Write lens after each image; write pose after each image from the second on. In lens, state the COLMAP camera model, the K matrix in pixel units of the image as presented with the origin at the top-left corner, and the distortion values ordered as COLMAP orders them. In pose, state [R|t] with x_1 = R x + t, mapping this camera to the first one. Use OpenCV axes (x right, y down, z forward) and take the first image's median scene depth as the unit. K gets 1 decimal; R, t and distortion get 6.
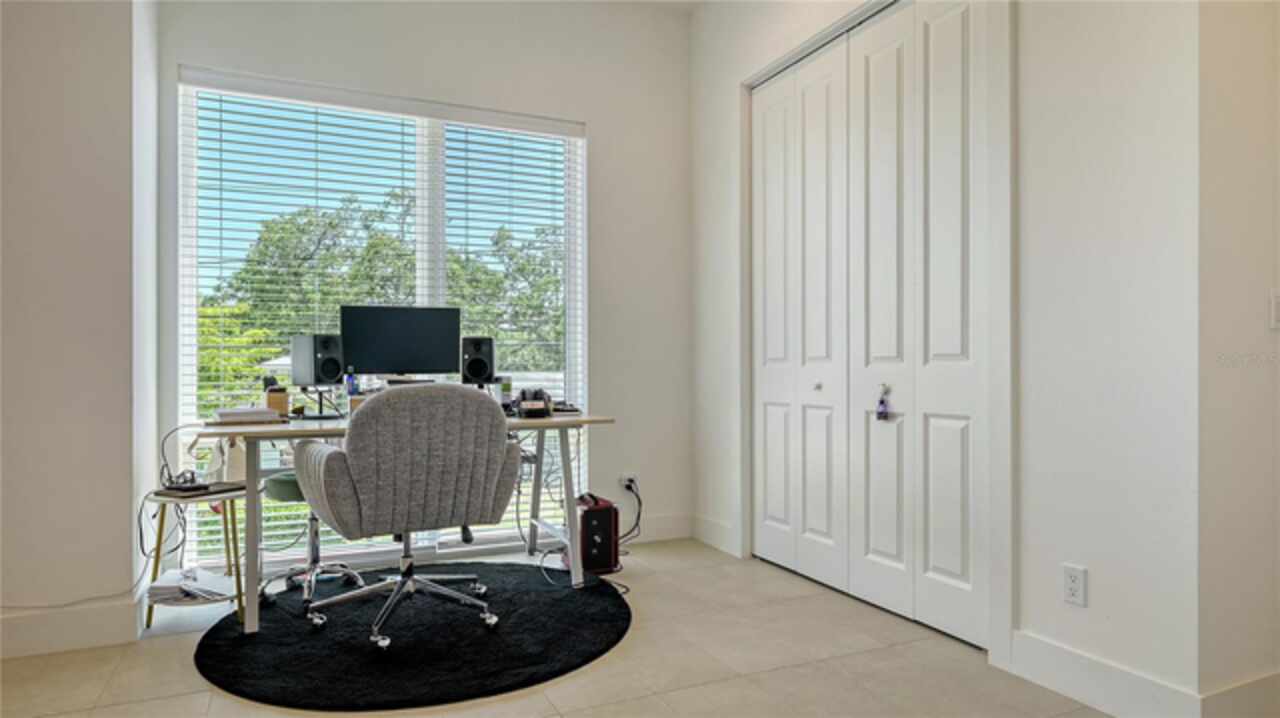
lens RADIAL K [[772.0, 0, 643.4], [0, 772.0, 363.2], [0, 0, 1]] dist [0.000725, 0.000151]
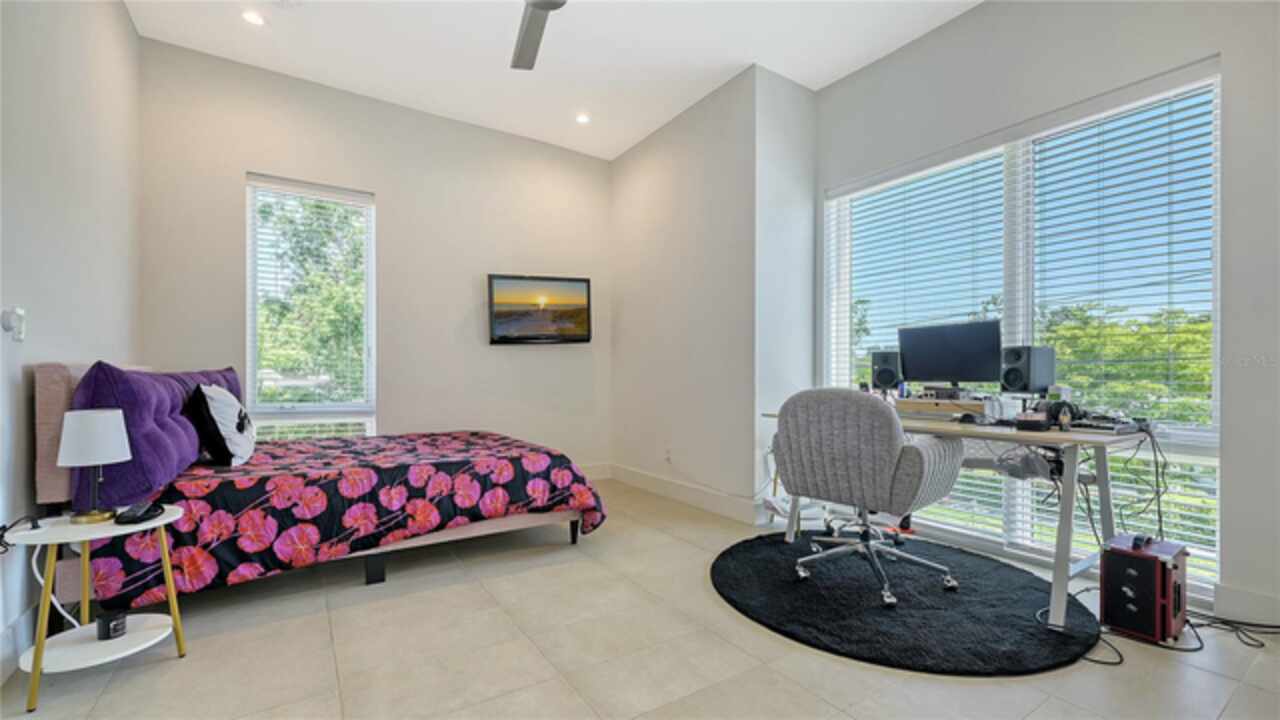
lens RADIAL K [[529.5, 0, 650.8], [0, 529.5, 369.2], [0, 0, 1]] dist [0.000372, -0.000048]
pose [[0.152849, -0.004660, -0.988239, 0.456241], [0.000477, 0.999989, -0.004641, -0.001910], [0.988250, 0.000238, 0.152849, 0.470858]]
